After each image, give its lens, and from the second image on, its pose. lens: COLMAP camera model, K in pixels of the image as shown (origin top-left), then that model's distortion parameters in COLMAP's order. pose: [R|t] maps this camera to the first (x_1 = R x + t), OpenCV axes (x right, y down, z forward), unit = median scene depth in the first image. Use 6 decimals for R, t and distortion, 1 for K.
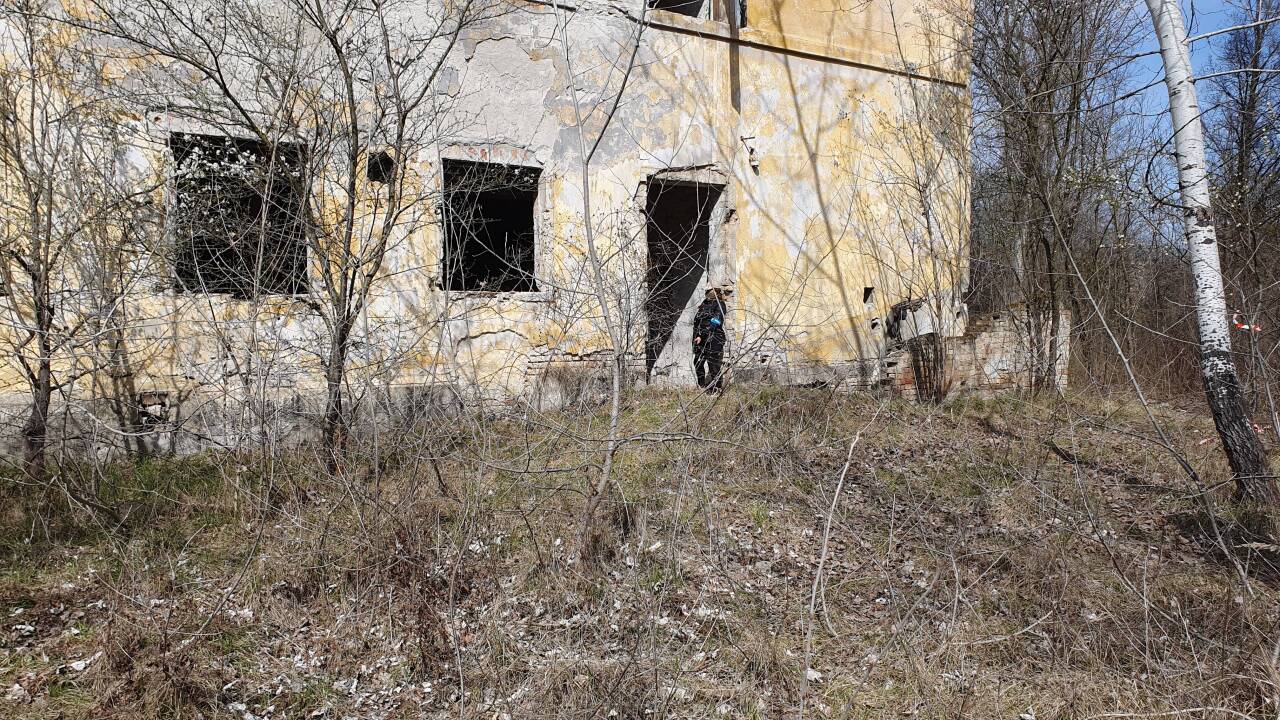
lens RADIAL K [[982.8, 0, 629.9], [0, 982.8, 361.2], [0, 0, 1]] dist [0.036523, -0.031945]
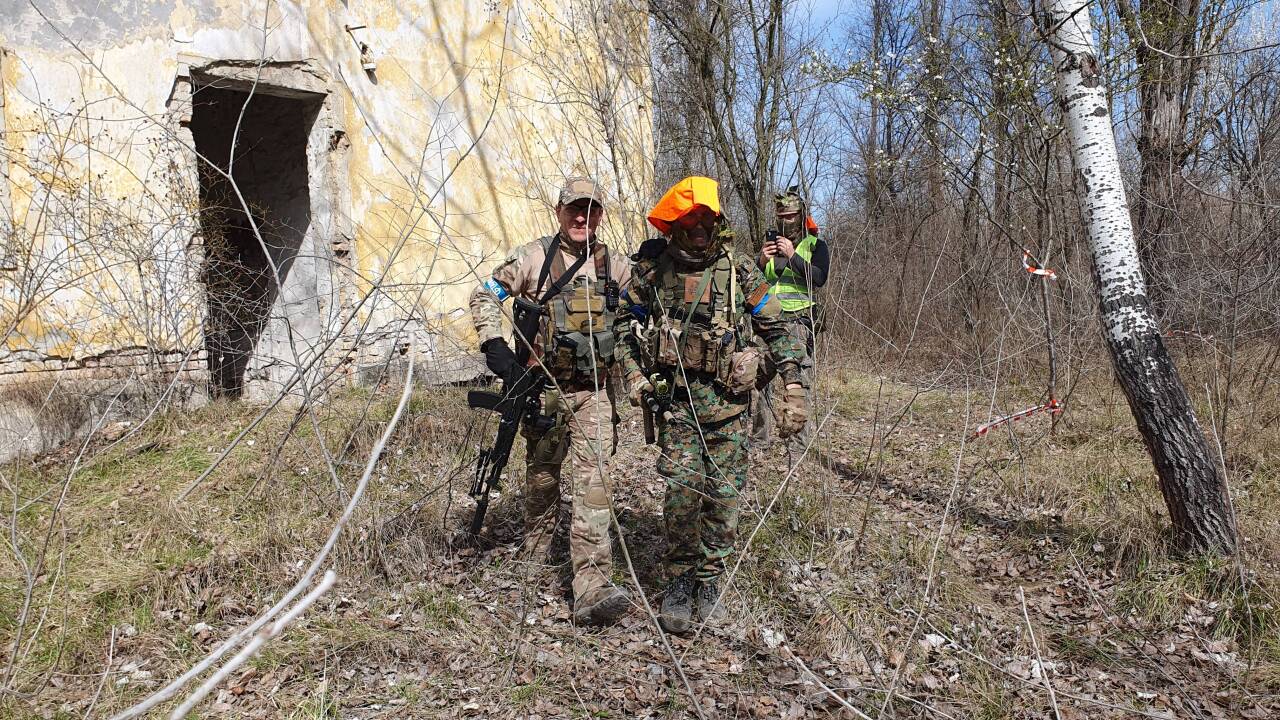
lens RADIAL K [[982.8, 0, 634.6], [0, 982.8, 362.1], [0, 0, 1]] dist [0.036523, -0.031945]
pose [[0.944133, -0.057777, 0.324461, 0.068432], [0.053000, 0.998317, 0.023549, -0.000409], [-0.325275, -0.005037, 0.945606, 0.300171]]
